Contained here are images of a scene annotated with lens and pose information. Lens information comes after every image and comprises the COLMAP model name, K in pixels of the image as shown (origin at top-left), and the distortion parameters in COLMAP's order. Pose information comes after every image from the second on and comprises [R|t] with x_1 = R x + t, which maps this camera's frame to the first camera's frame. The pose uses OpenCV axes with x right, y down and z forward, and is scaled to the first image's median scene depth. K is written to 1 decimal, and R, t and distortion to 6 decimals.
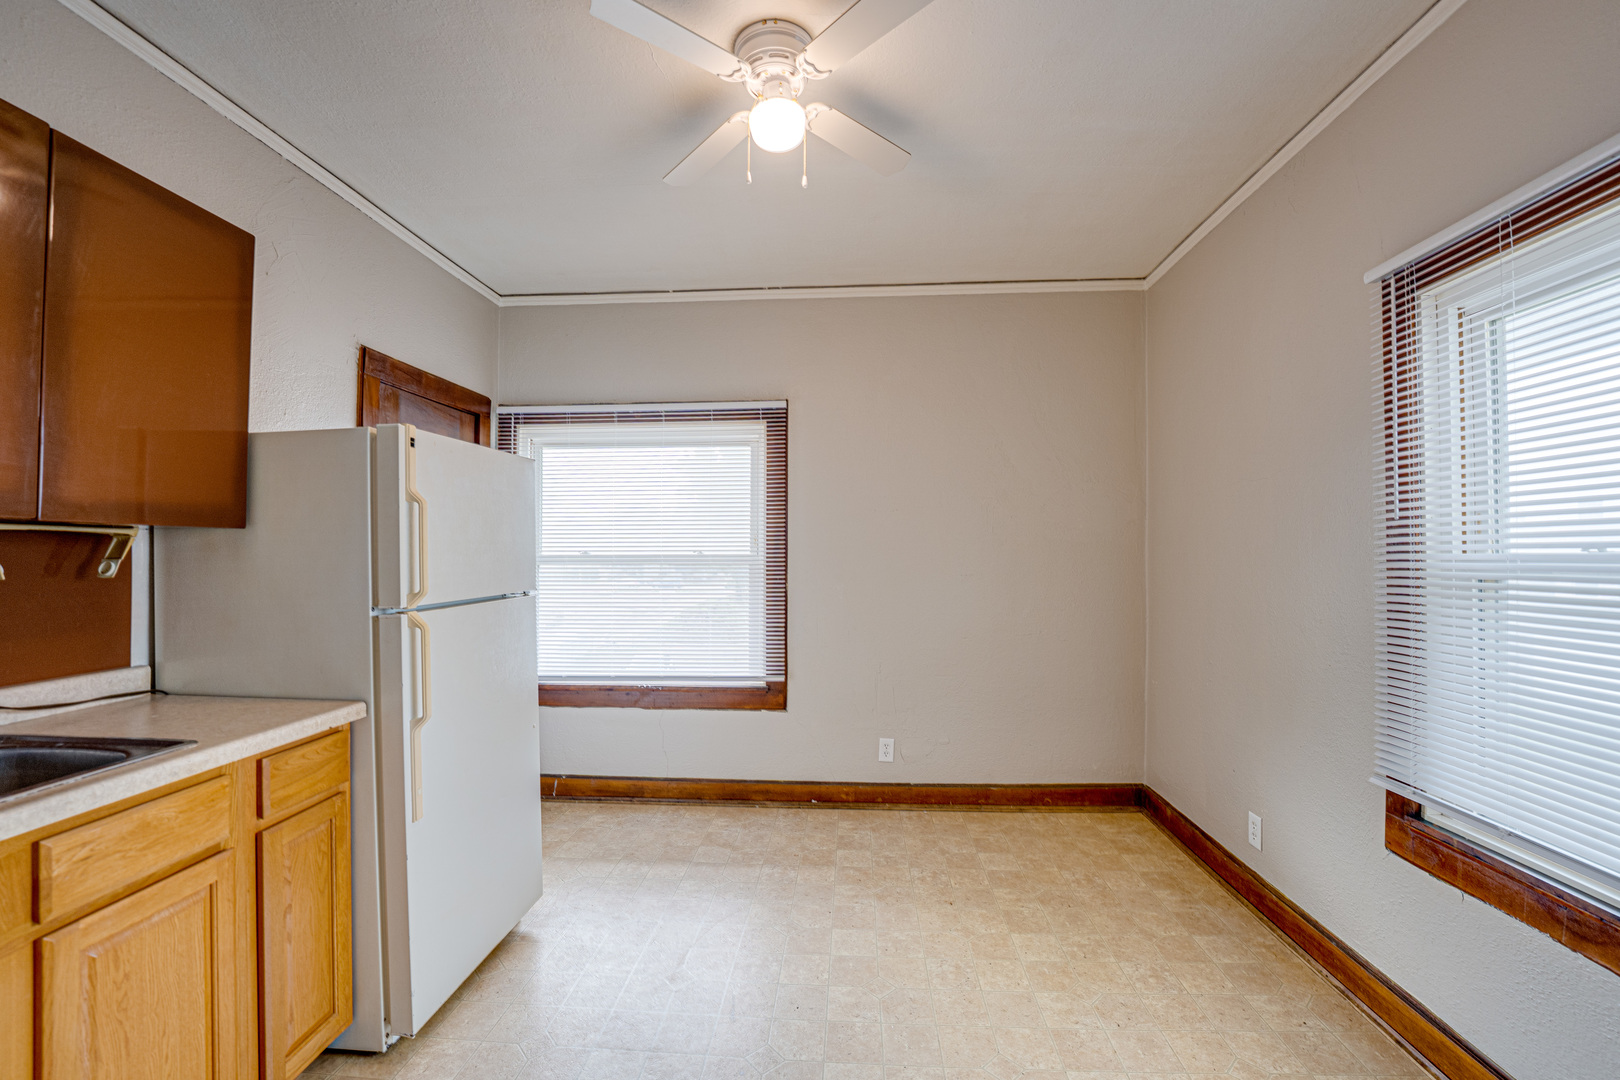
lens RADIAL K [[687.1, 0, 810.0], [0, 687.1, 540.0], [0, 0, 1]] dist [-0.000367, 0.000354]
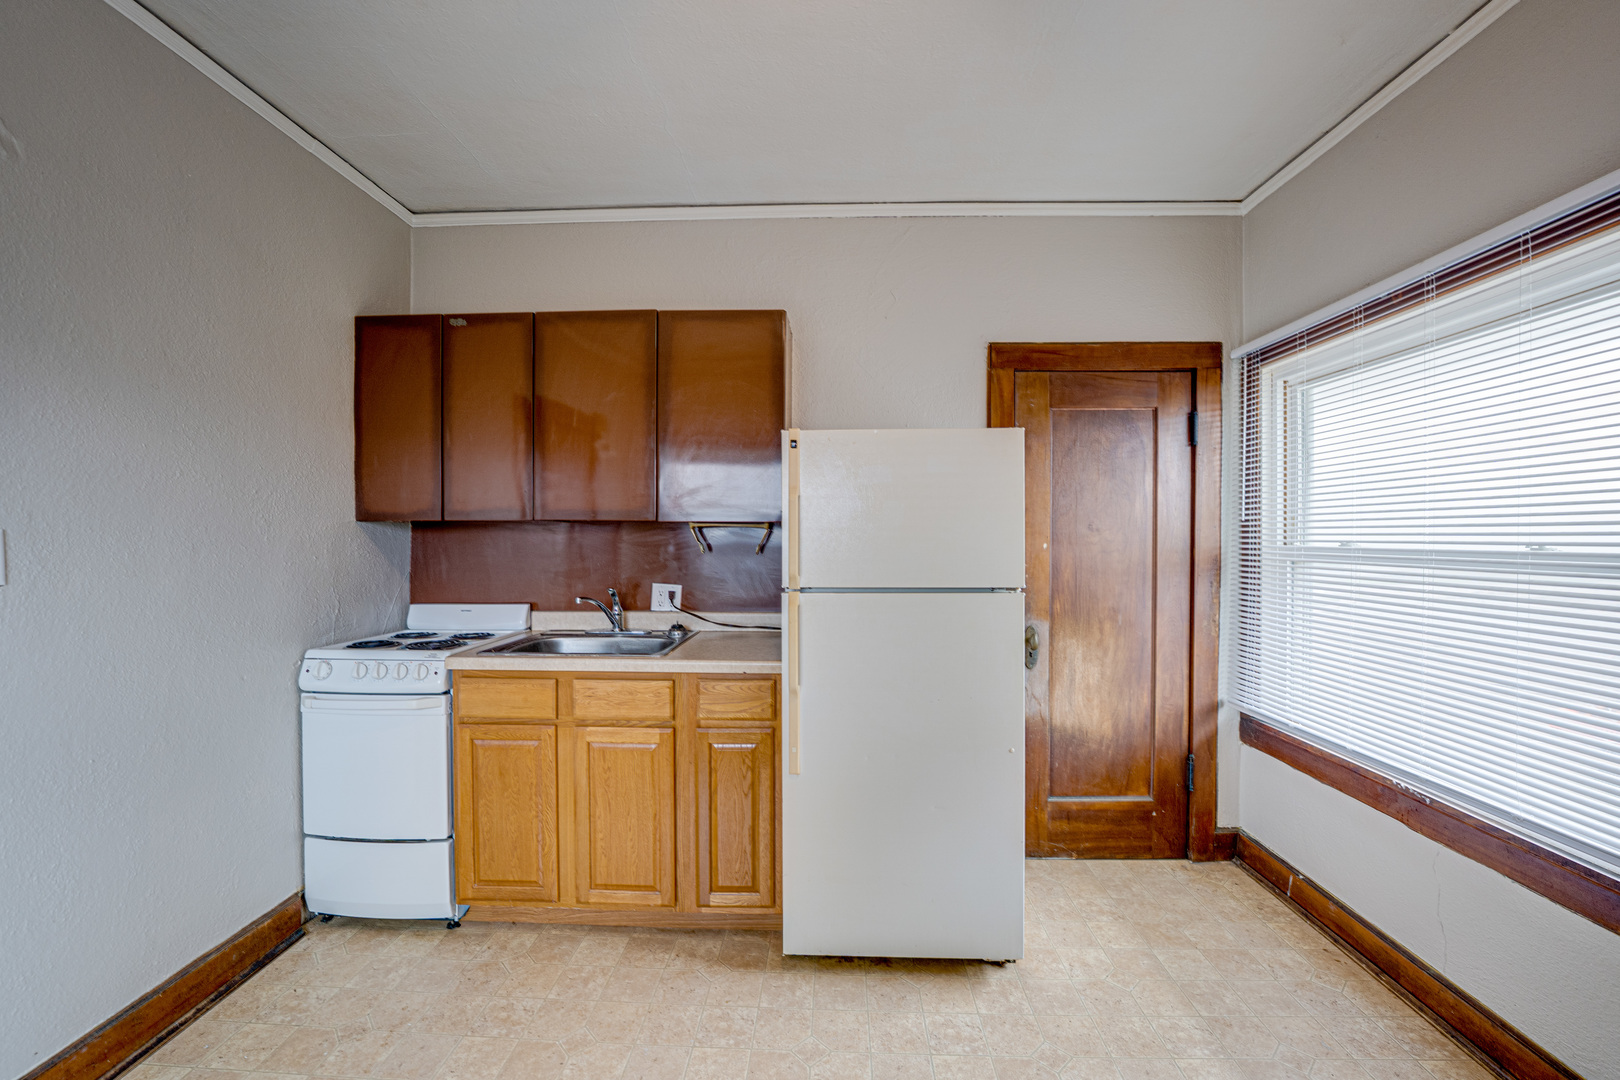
lens RADIAL K [[687.1, 0, 810.0], [0, 687.1, 540.0], [0, 0, 1]] dist [-0.000367, 0.000354]
pose [[0.040515, 0.010137, -0.999128, 0.172586], [0.012345, 0.999867, 0.010645, 0.001470], [0.999103, -0.012766, 0.040384, 0.296167]]
